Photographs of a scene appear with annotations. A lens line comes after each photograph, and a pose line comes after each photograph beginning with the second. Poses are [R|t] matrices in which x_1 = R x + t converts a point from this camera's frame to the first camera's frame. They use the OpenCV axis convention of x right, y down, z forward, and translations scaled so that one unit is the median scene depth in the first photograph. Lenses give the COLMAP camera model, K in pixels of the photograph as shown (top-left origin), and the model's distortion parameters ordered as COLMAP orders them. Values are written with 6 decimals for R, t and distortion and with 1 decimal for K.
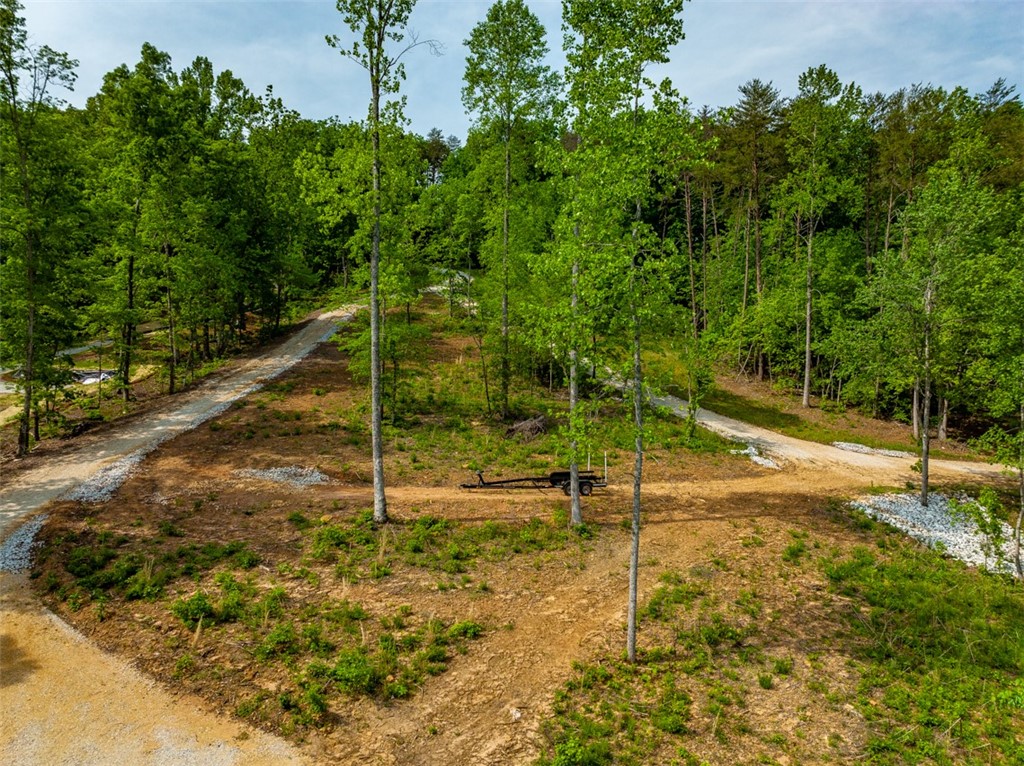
lens RADIAL K [[760.9, 0, 512.9], [0, 760.9, 381.0], [0, 0, 1]] dist [-0.001634, 0.004336]
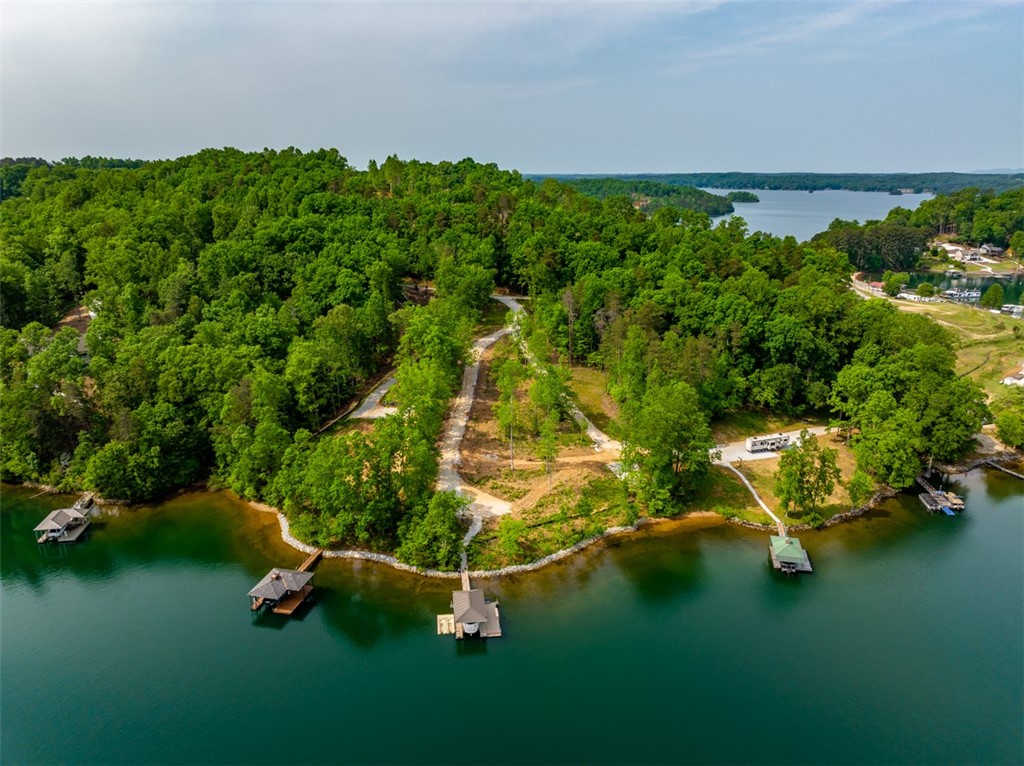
lens RADIAL K [[760.9, 0, 510.7], [0, 760.9, 383.3], [0, 0, 1]] dist [-0.001634, 0.004336]
pose [[0.998015, 0.016422, -0.060800, 0.117955], [-0.002375, 0.974530, 0.224245, -1.360906], [0.062934, -0.223655, 0.972634, -3.468134]]
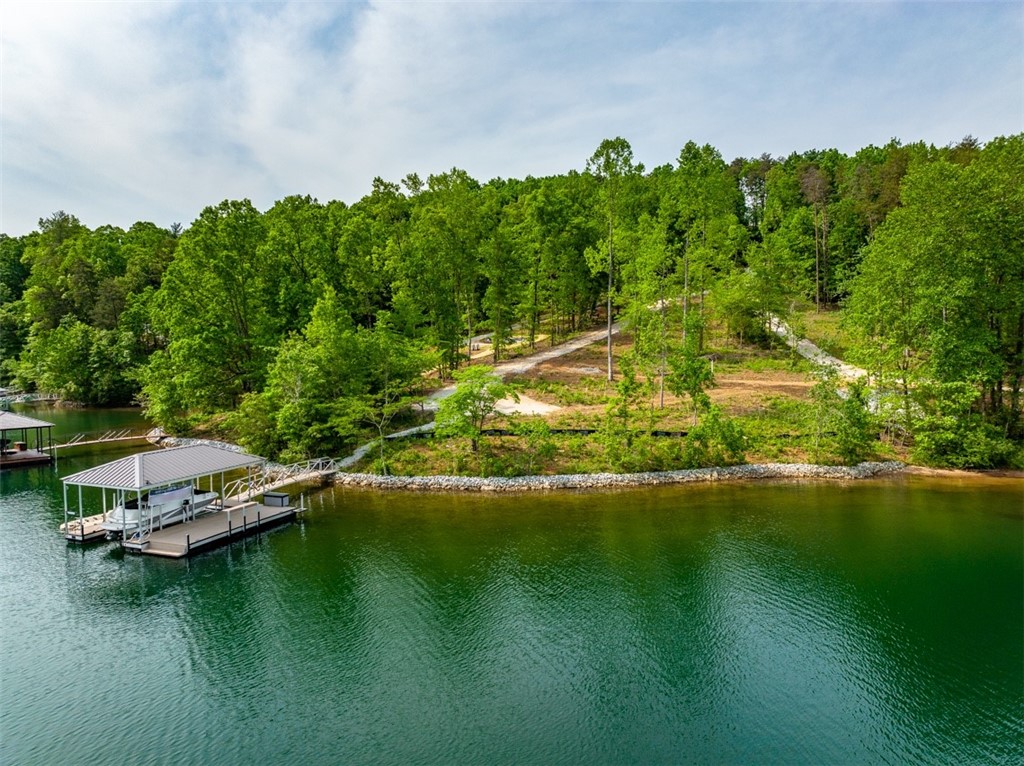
lens RADIAL K [[760.9, 0, 512.4], [0, 760.9, 382.4], [0, 0, 1]] dist [-0.001634, 0.004336]
pose [[0.871649, 0.020493, -0.489703, 0.672597], [-0.017067, 0.999789, 0.011460, 0.132263], [0.489834, -0.001632, 0.871814, -1.222195]]
